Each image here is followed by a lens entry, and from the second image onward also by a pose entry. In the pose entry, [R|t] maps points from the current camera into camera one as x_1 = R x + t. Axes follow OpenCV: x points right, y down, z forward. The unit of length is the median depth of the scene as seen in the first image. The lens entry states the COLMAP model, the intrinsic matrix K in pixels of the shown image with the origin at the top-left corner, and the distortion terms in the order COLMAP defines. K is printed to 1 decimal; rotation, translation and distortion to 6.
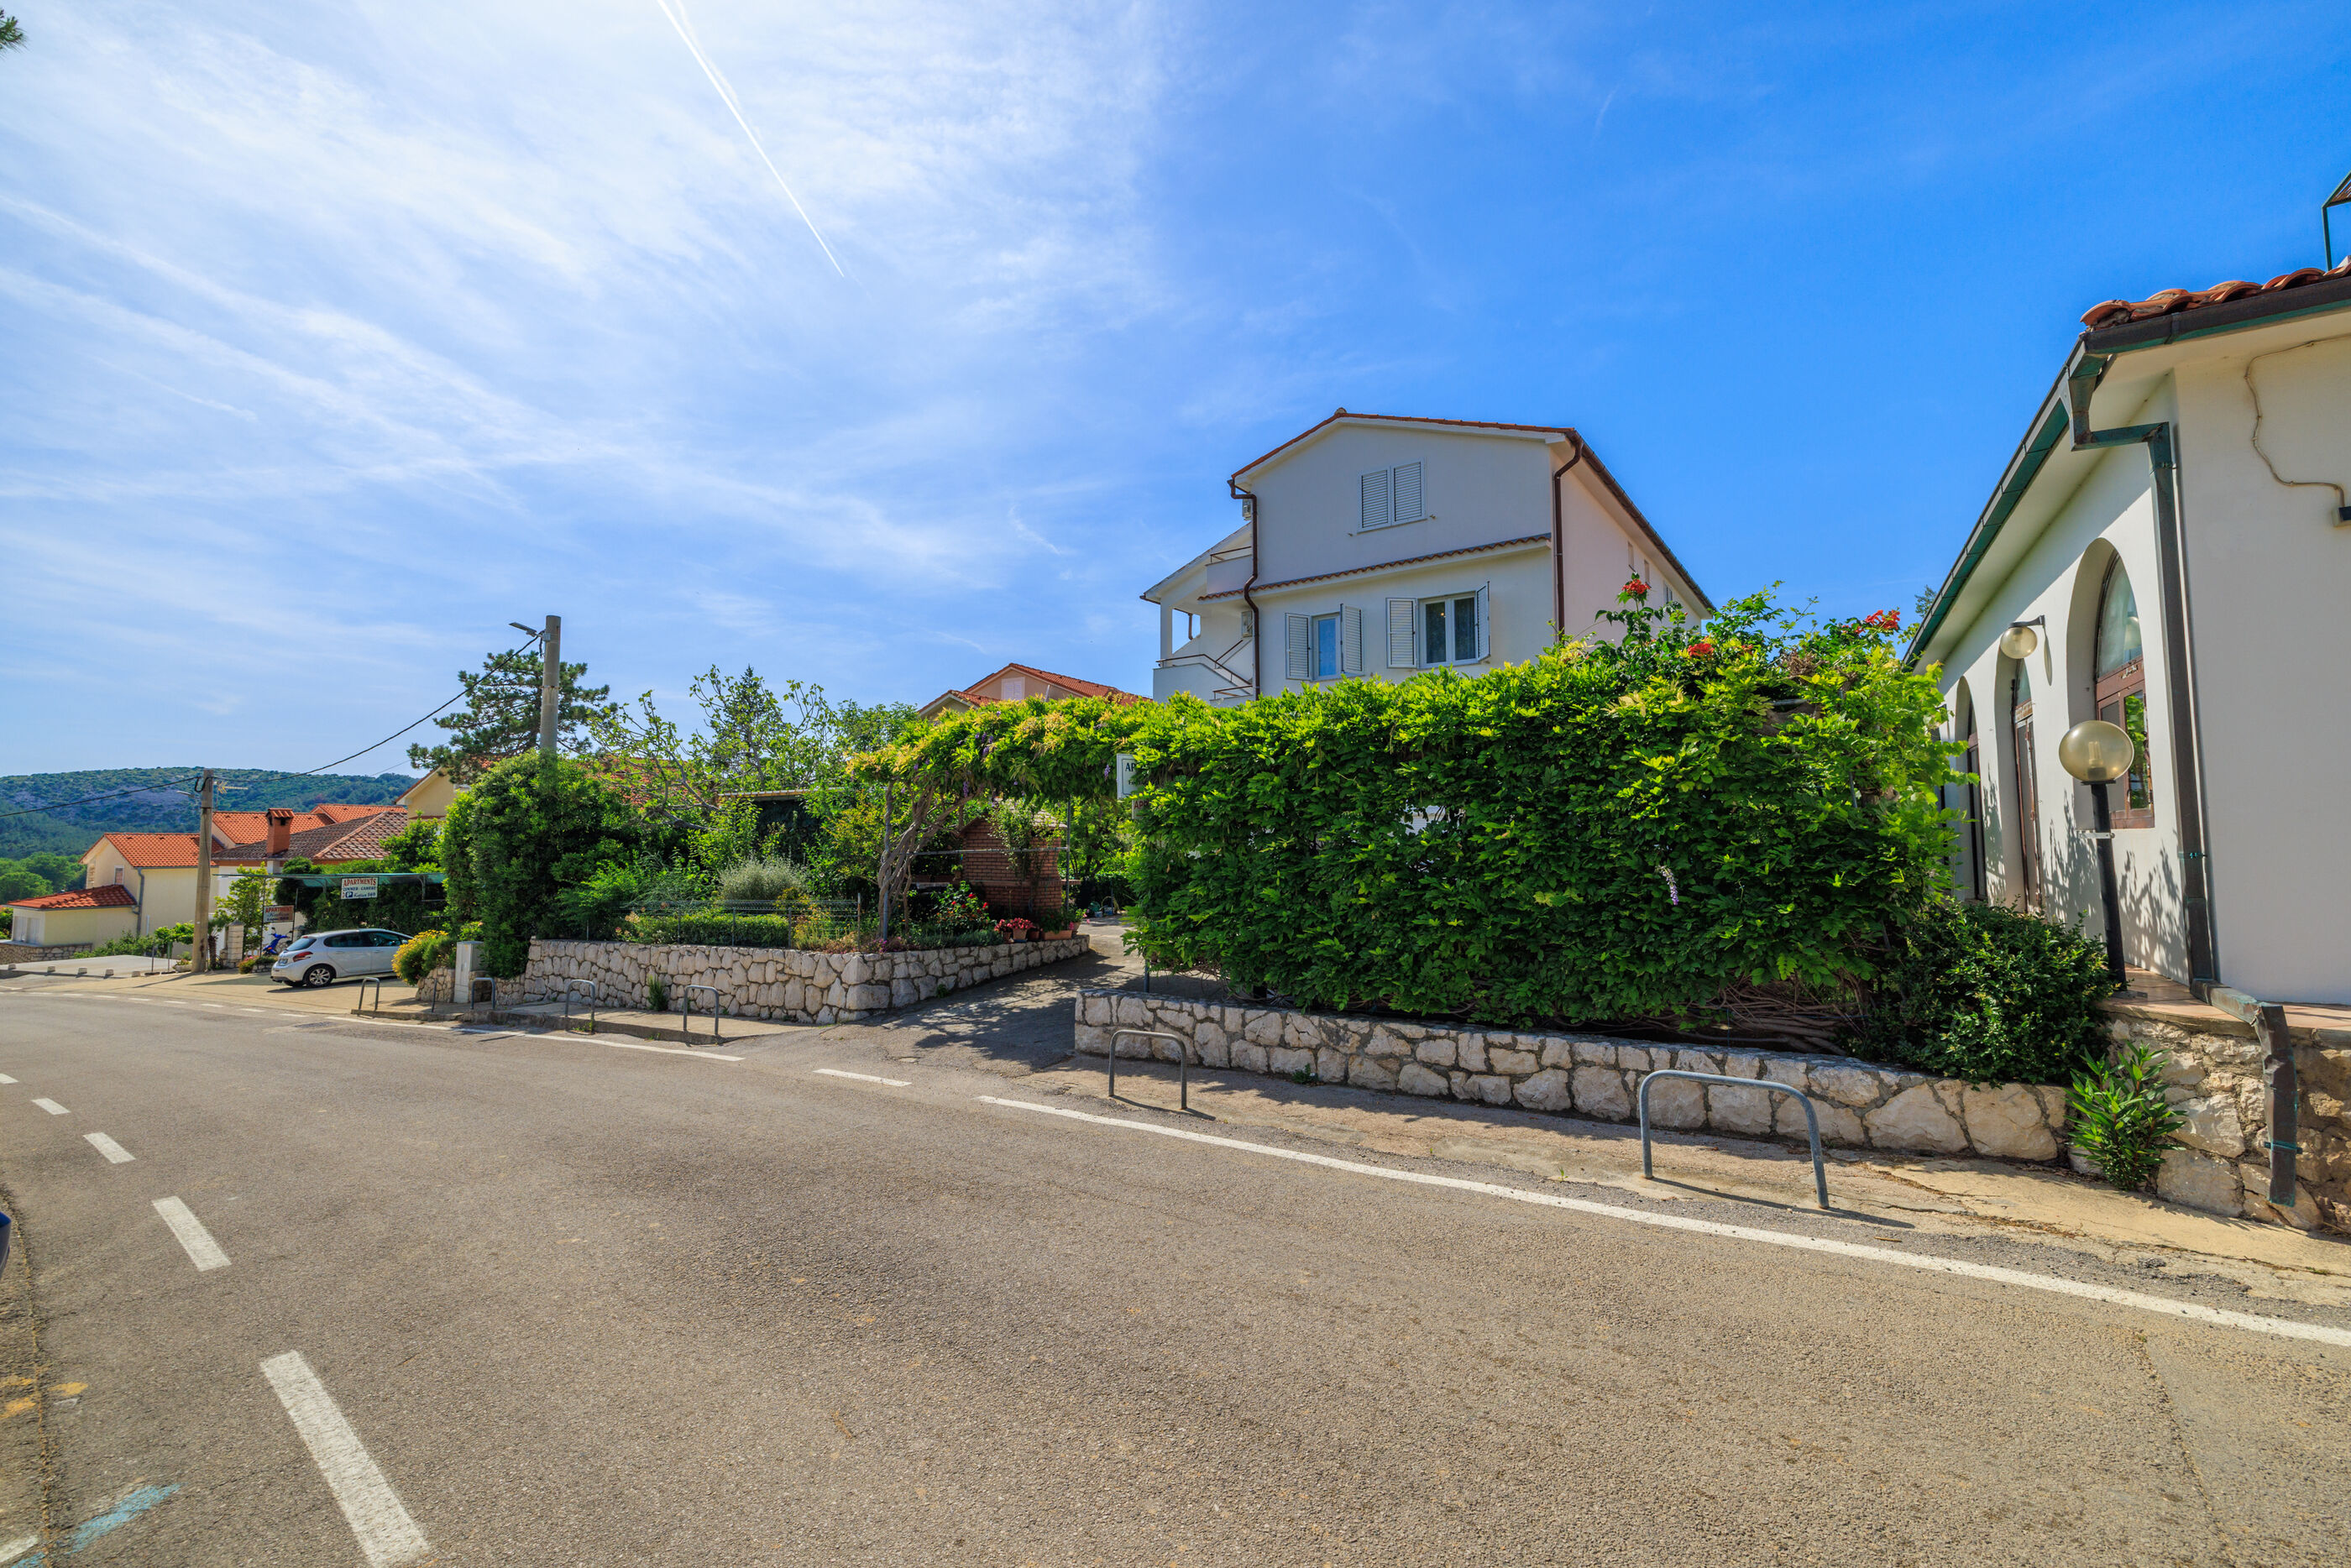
lens RADIAL K [[982.5, 0, 1170.2], [0, 982.5, 769.6], [0, 0, 1]] dist [0.003854, 0.000961]
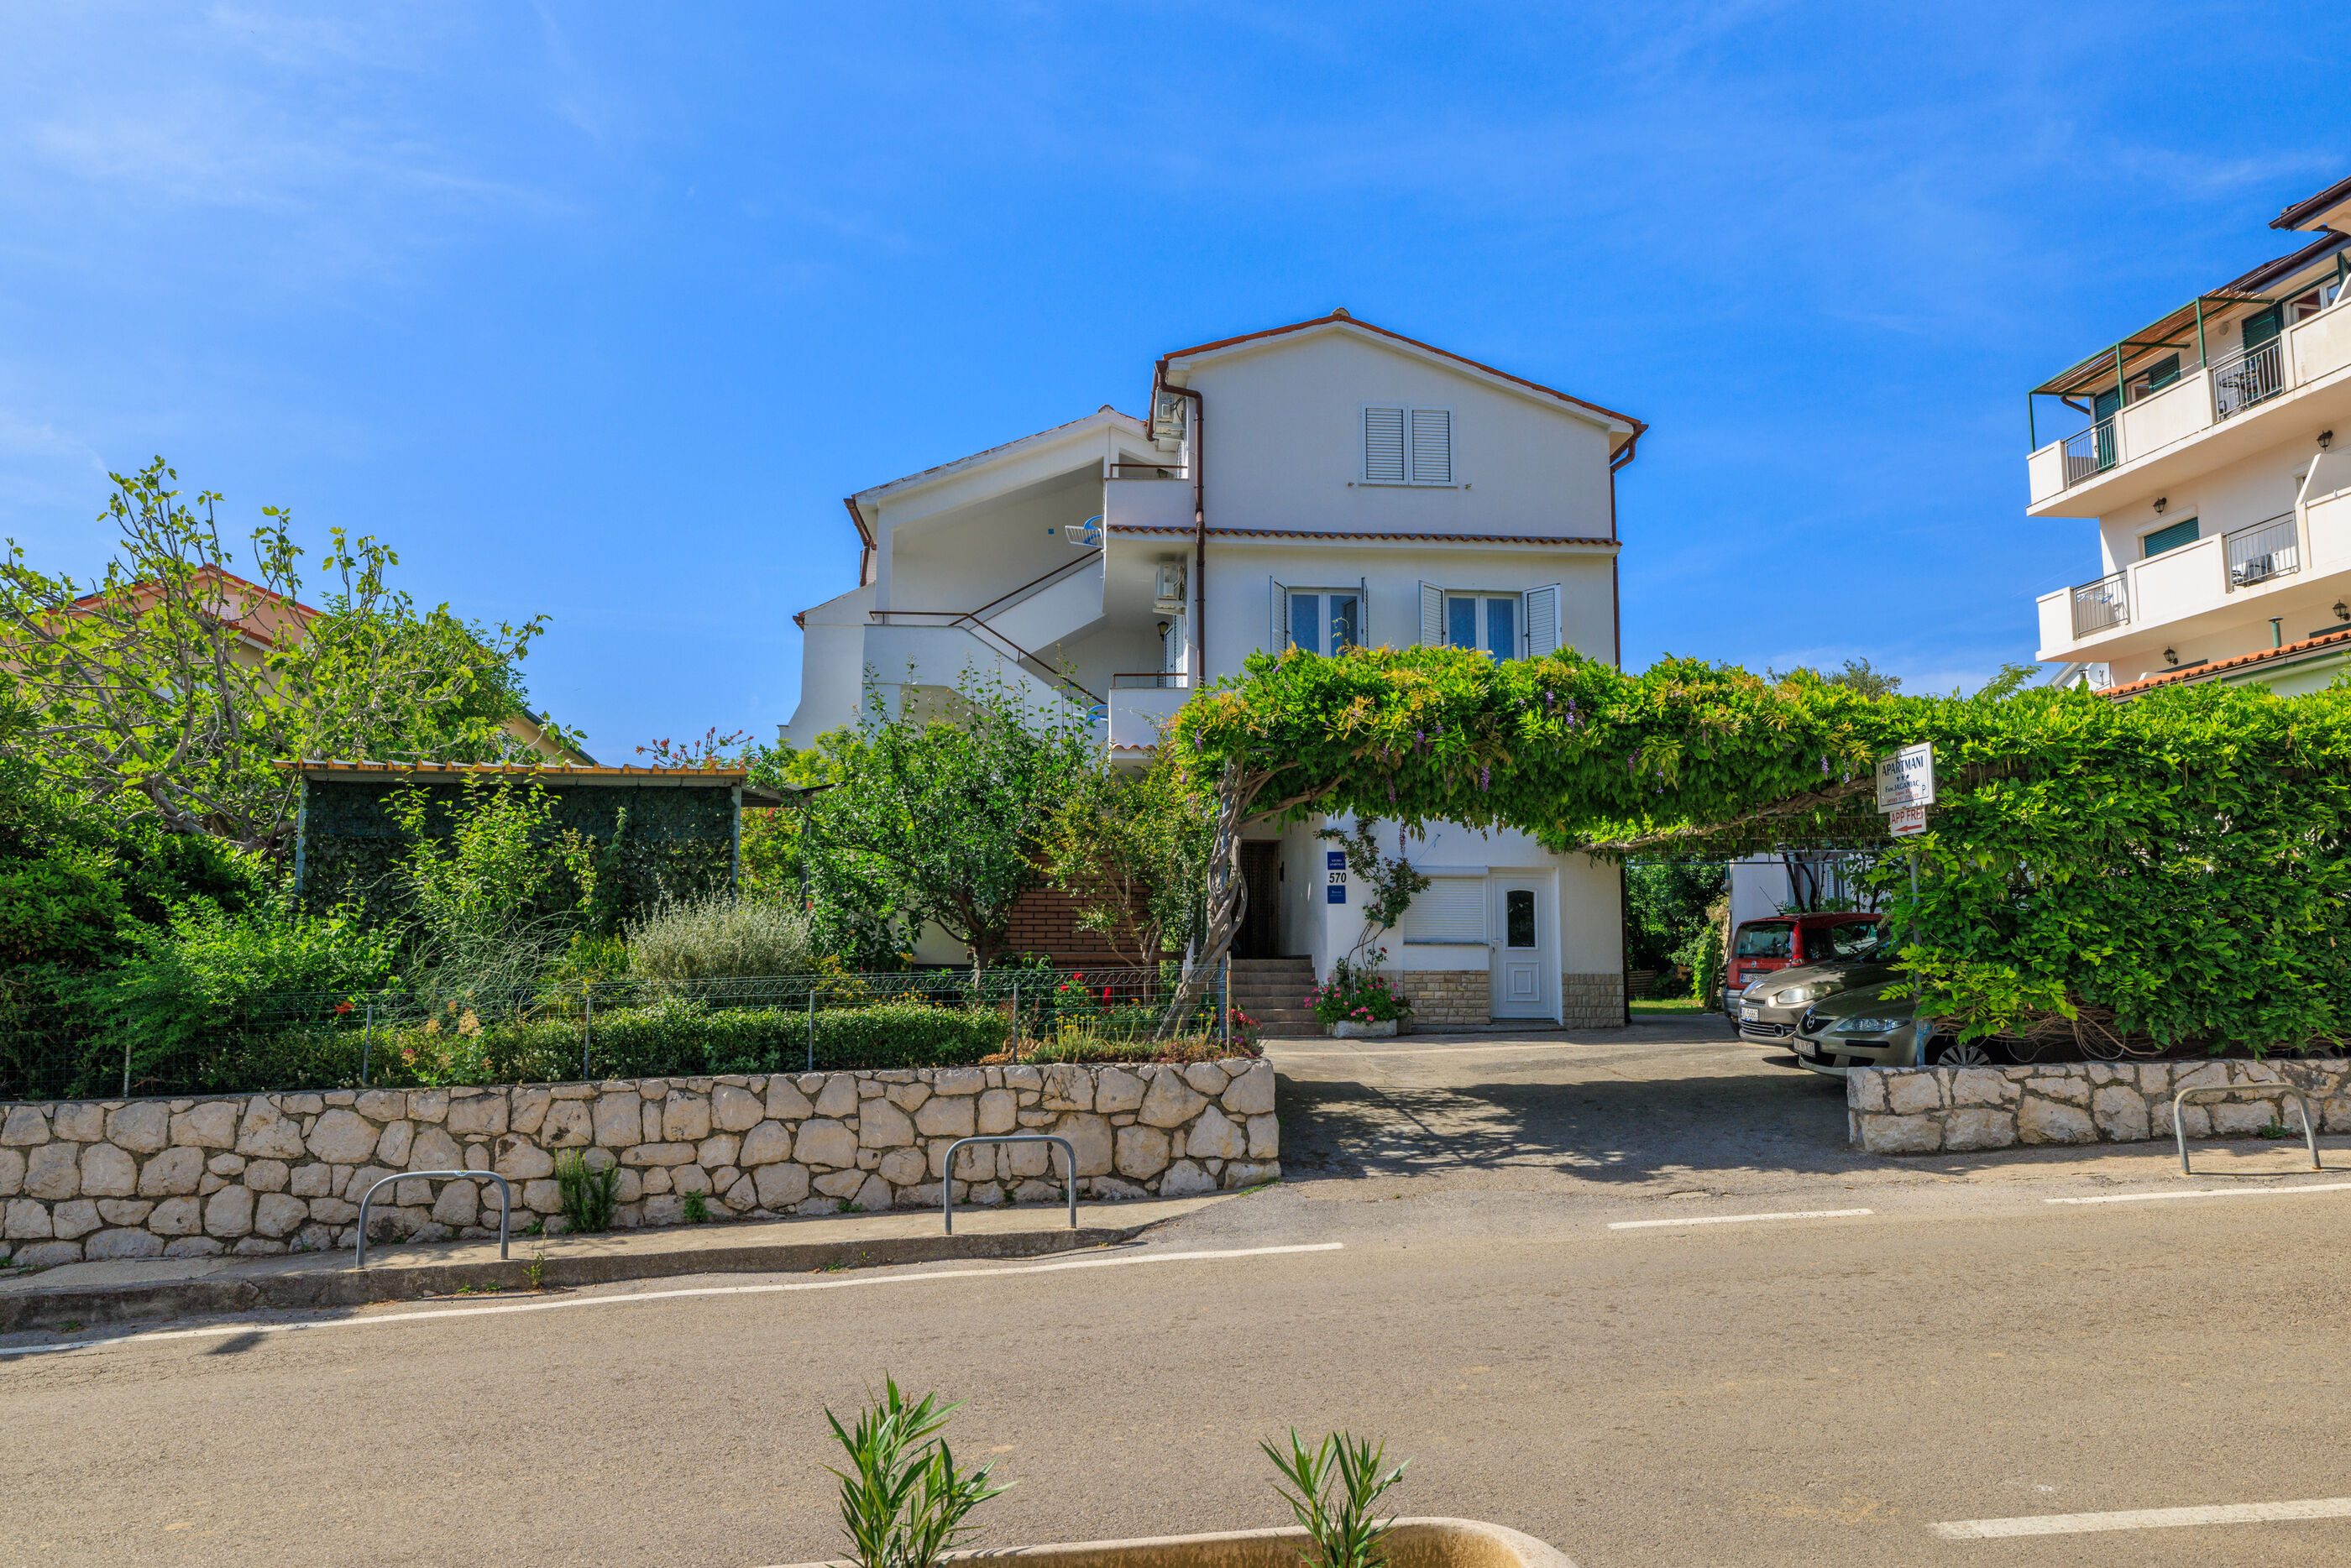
lens RADIAL K [[1495.1, 0, 1175.5], [0, 1495.1, 784.0], [0, 0, 1]] dist [0.000384, 0.000257]
pose [[0.761367, 0.084966, 0.642730, -0.766878], [-0.053989, 0.996241, -0.067745, 0.077785], [-0.646070, 0.016878, 0.763092, 0.320635]]
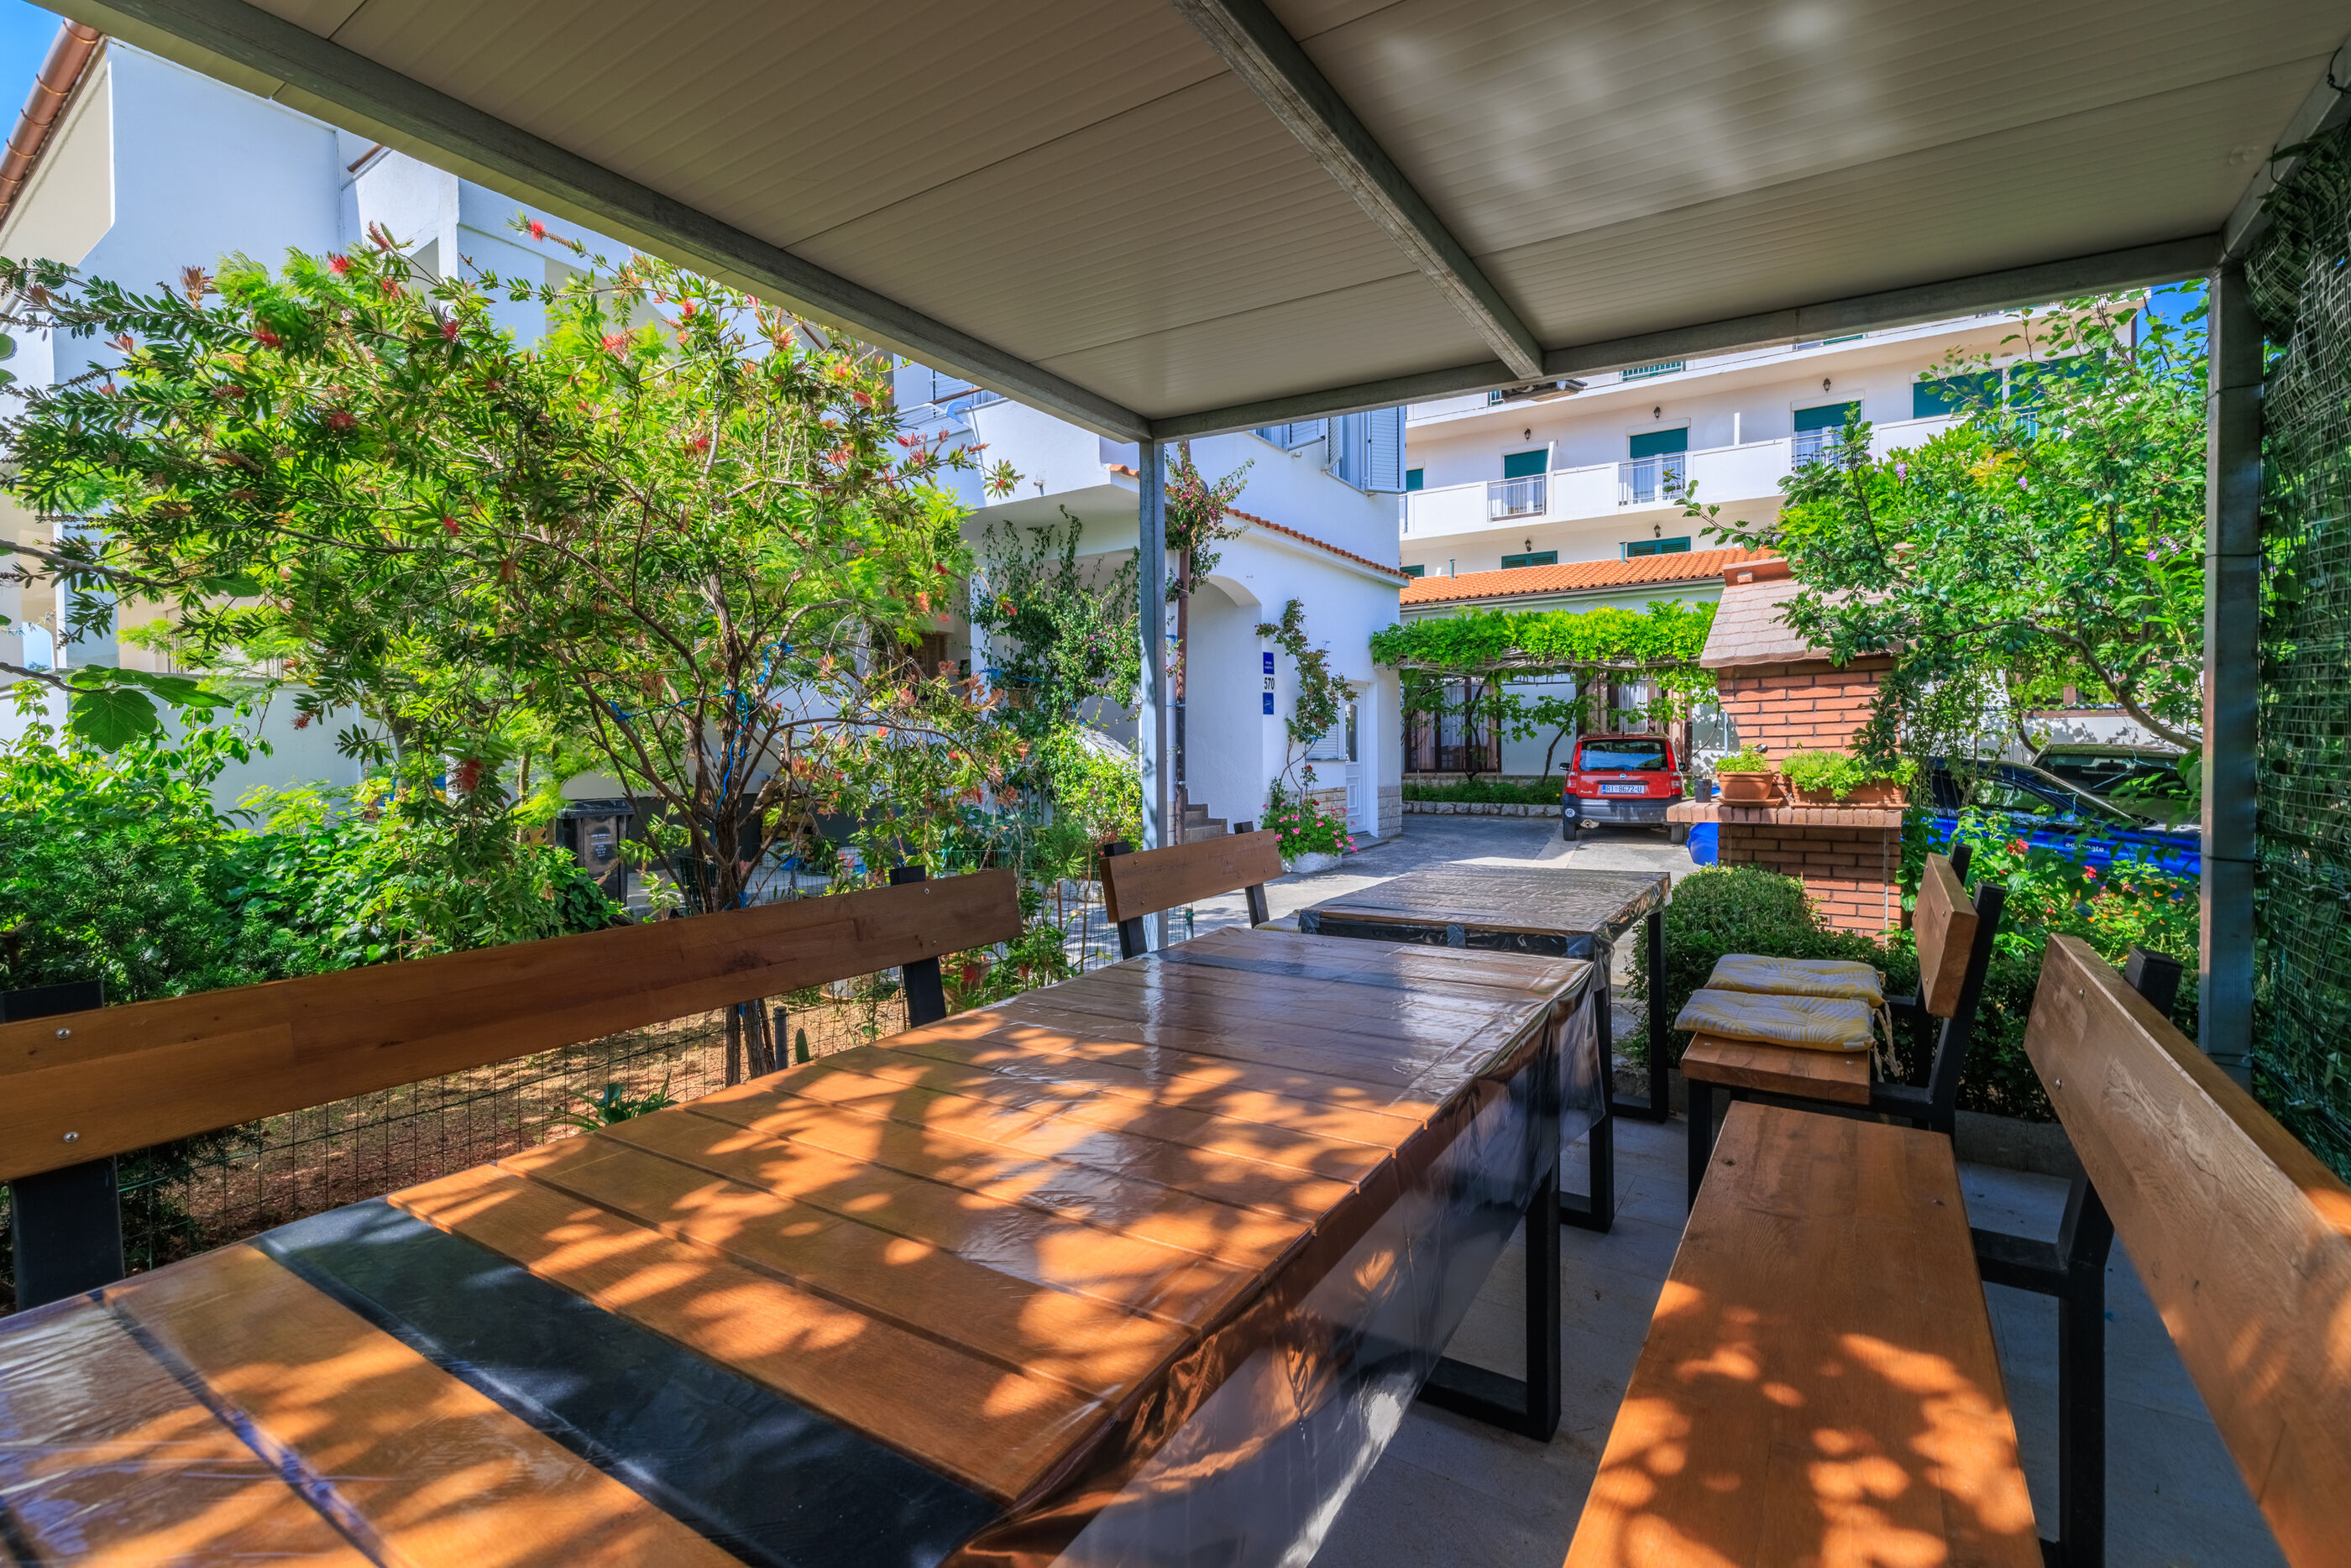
lens RADIAL K [[1015.6, 0, 1214.1], [0, 1015.6, 795.8], [0, 0, 1]] dist [-0.000021, -0.000267]
pose [[-0.071342, -0.042143, 0.996561, -0.550856], [-0.065629, 0.997140, 0.037470, 0.121727], [-0.995290, -0.062730, -0.073904, 1.355289]]
